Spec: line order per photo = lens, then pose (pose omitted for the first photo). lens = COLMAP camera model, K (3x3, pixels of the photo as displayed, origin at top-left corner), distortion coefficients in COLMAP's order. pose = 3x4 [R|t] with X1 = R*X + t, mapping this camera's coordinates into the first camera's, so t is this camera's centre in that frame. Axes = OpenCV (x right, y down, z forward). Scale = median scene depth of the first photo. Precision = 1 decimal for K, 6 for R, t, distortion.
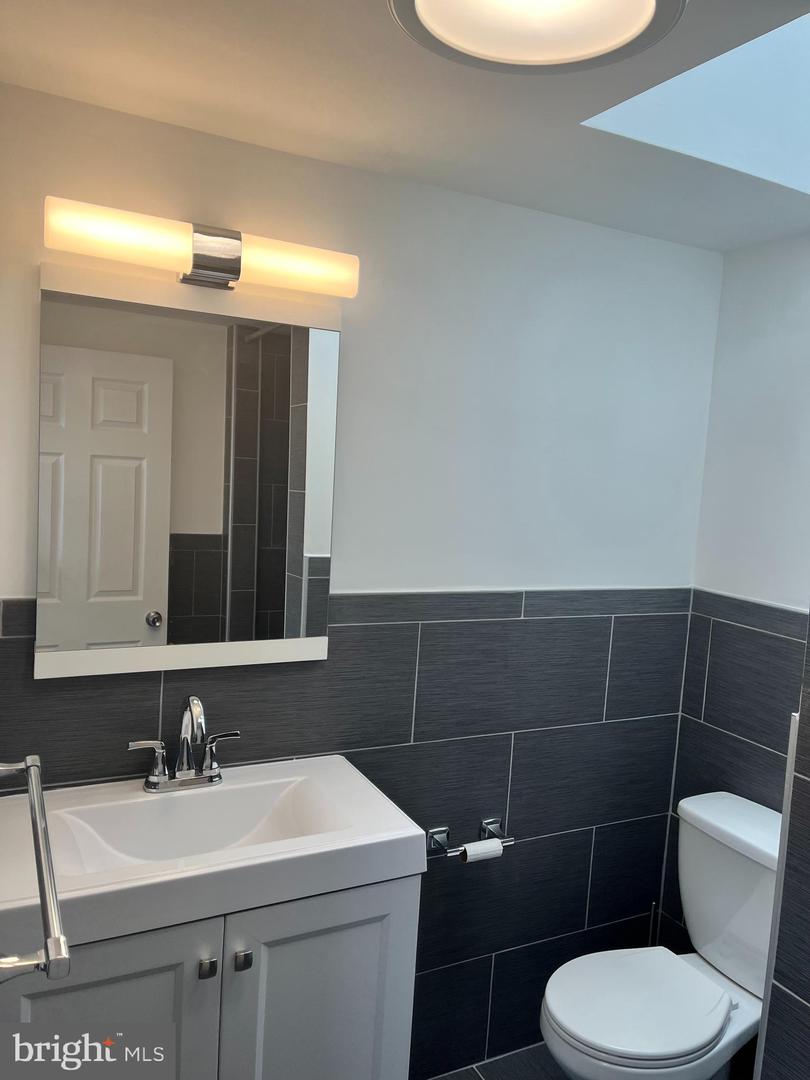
lens RADIAL K [[821.8, 0, 410.7], [0, 821.8, 531.8], [0, 0, 1]] dist [0.069228, -0.096089]
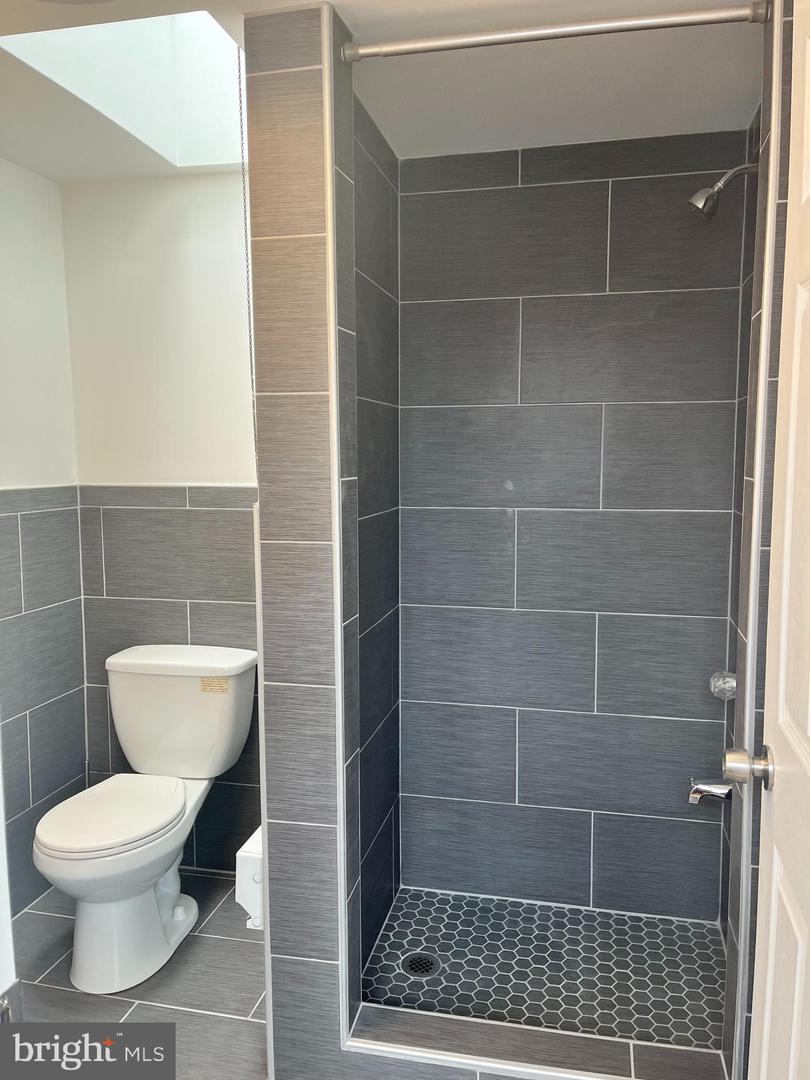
lens RADIAL K [[821.8, 0, 414.2], [0, 821.8, 545.1], [0, 0, 1]] dist [0.069228, -0.096089]
pose [[0.640276, -0.150308, 0.753296, -0.284805], [0.110501, 0.988492, 0.103315, 0.101537], [-0.760156, 0.017089, 0.649516, -0.107416]]
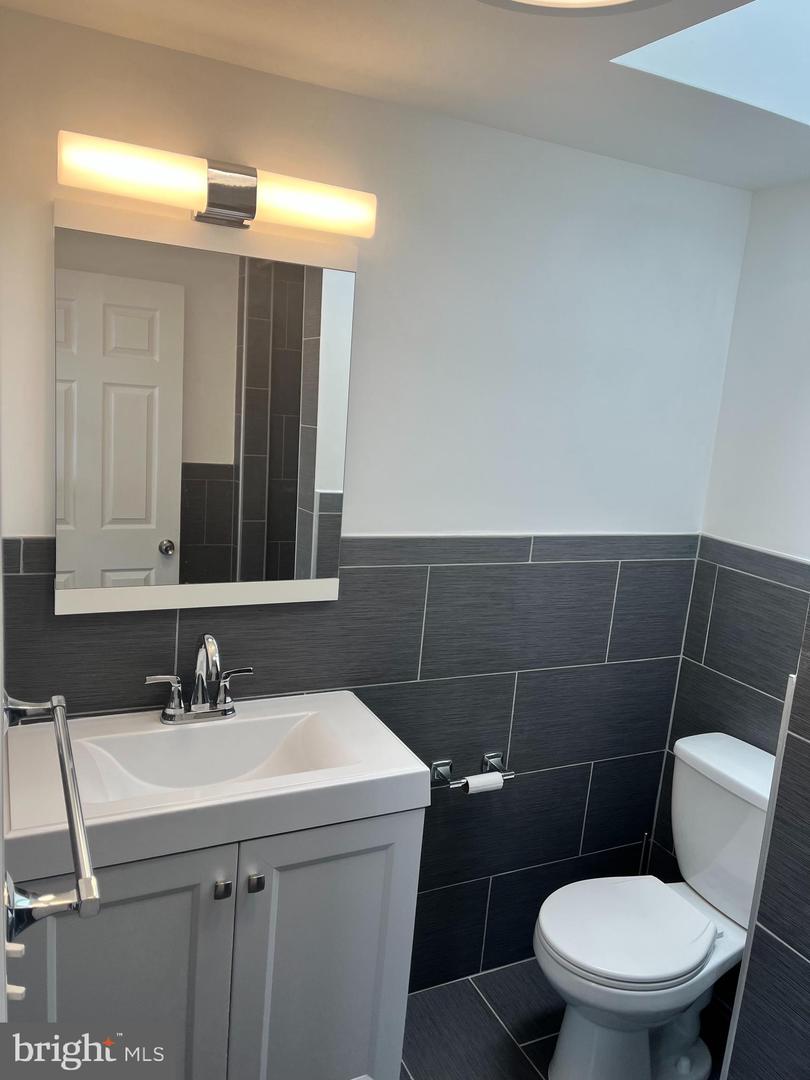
lens RADIAL K [[821.8, 0, 406.7], [0, 821.8, 531.6], [0, 0, 1]] dist [0.069228, -0.096089]
pose [[0.999615, 0.023816, -0.014268, -0.002912], [-0.022403, 0.995498, 0.092093, -0.024723], [0.016397, -0.091738, 0.995648, -0.008959]]
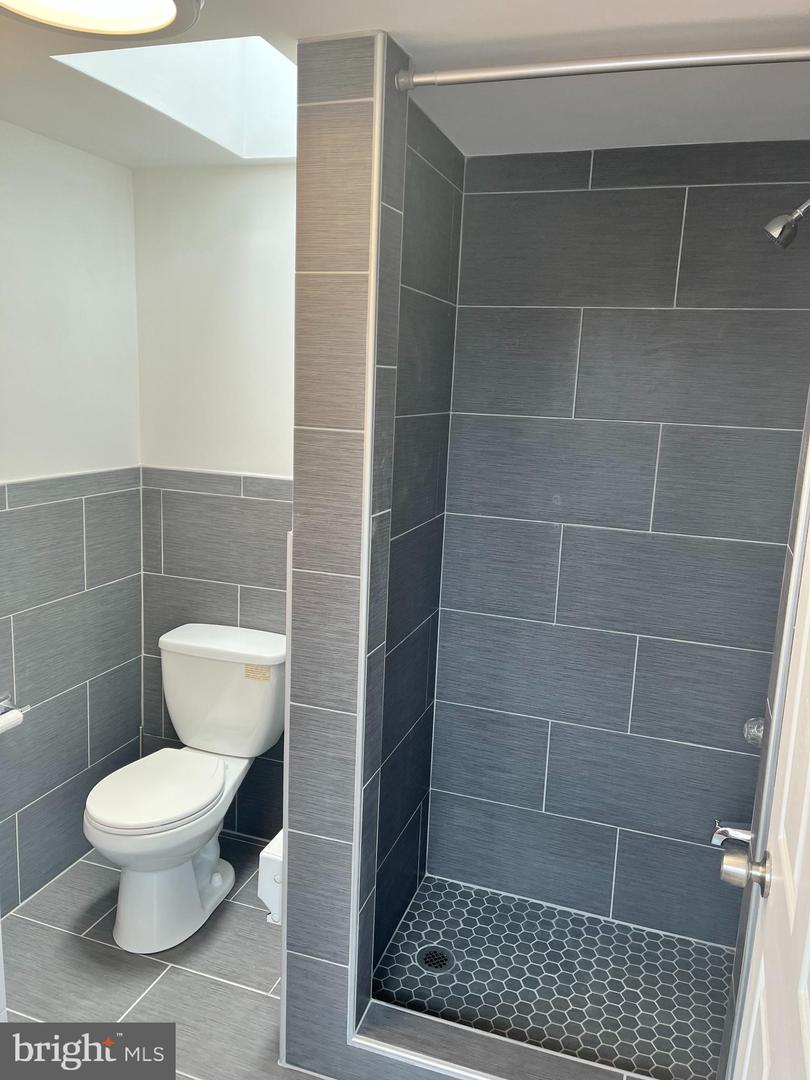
lens RADIAL K [[821.8, 0, 400.3], [0, 821.8, 540.1], [0, 0, 1]] dist [0.069228, -0.096089]
pose [[0.728390, -0.163942, 0.665260, -0.235186], [0.064781, 0.983081, 0.171335, -0.008388], [-0.682093, -0.081702, 0.726687, -0.144739]]
